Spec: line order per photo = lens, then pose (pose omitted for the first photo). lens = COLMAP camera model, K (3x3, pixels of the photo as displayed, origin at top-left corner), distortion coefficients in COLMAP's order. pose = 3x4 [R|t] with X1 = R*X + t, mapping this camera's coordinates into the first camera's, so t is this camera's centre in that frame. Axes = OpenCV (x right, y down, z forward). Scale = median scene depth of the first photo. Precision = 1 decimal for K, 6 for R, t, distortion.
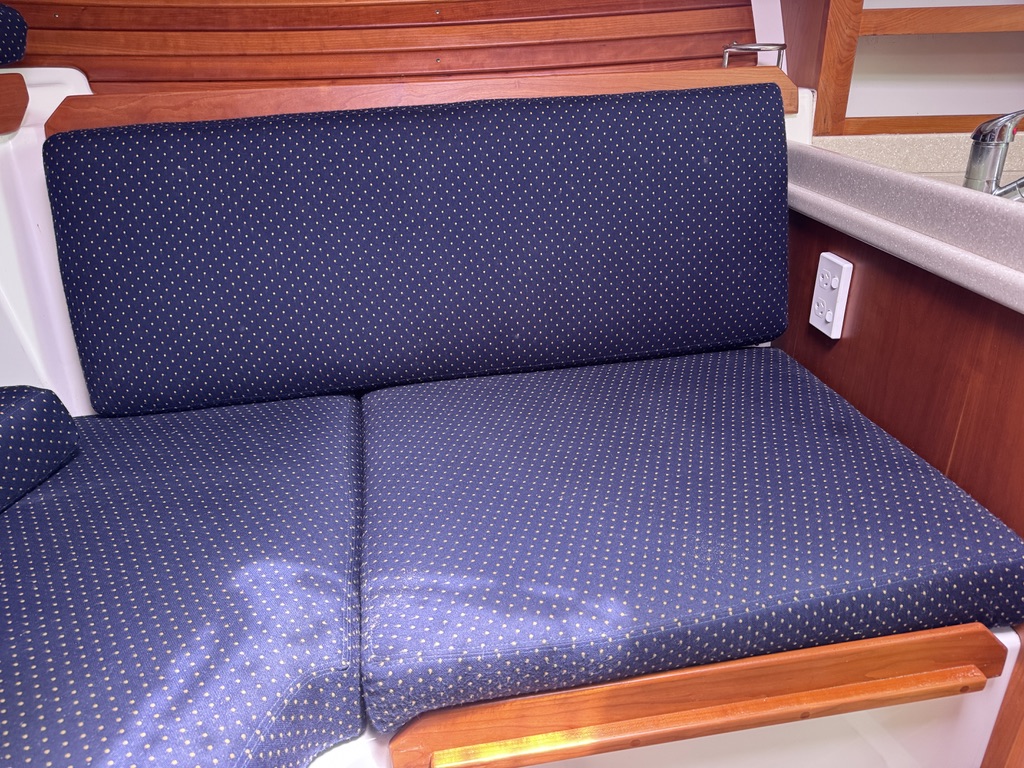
lens RADIAL K [[730.3, 0, 513.1], [0, 730.3, 393.2], [0, 0, 1]] dist [0.020537, -0.024086]
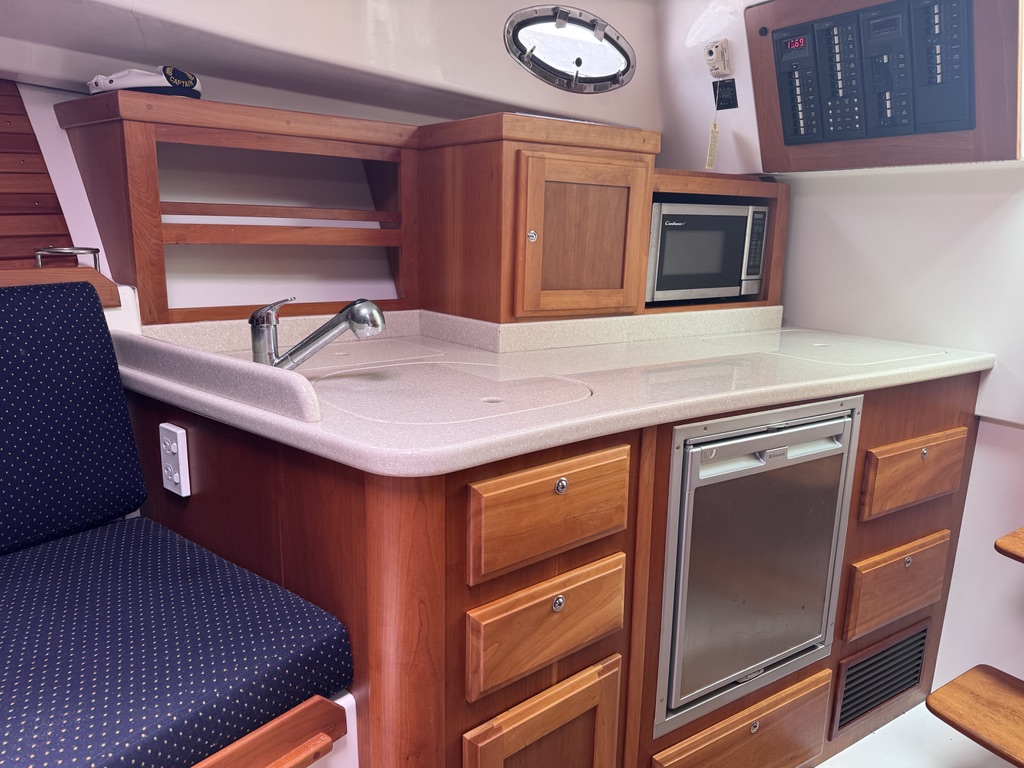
lens RADIAL K [[730.3, 0, 513.1], [0, 730.3, 393.2], [0, 0, 1]] dist [0.020537, -0.024086]
pose [[0.735939, -0.106401, 0.668635, 0.090897], [0.261567, 0.955579, -0.135834, 0.067890], [-0.624480, 0.274858, 0.731079, -0.200474]]
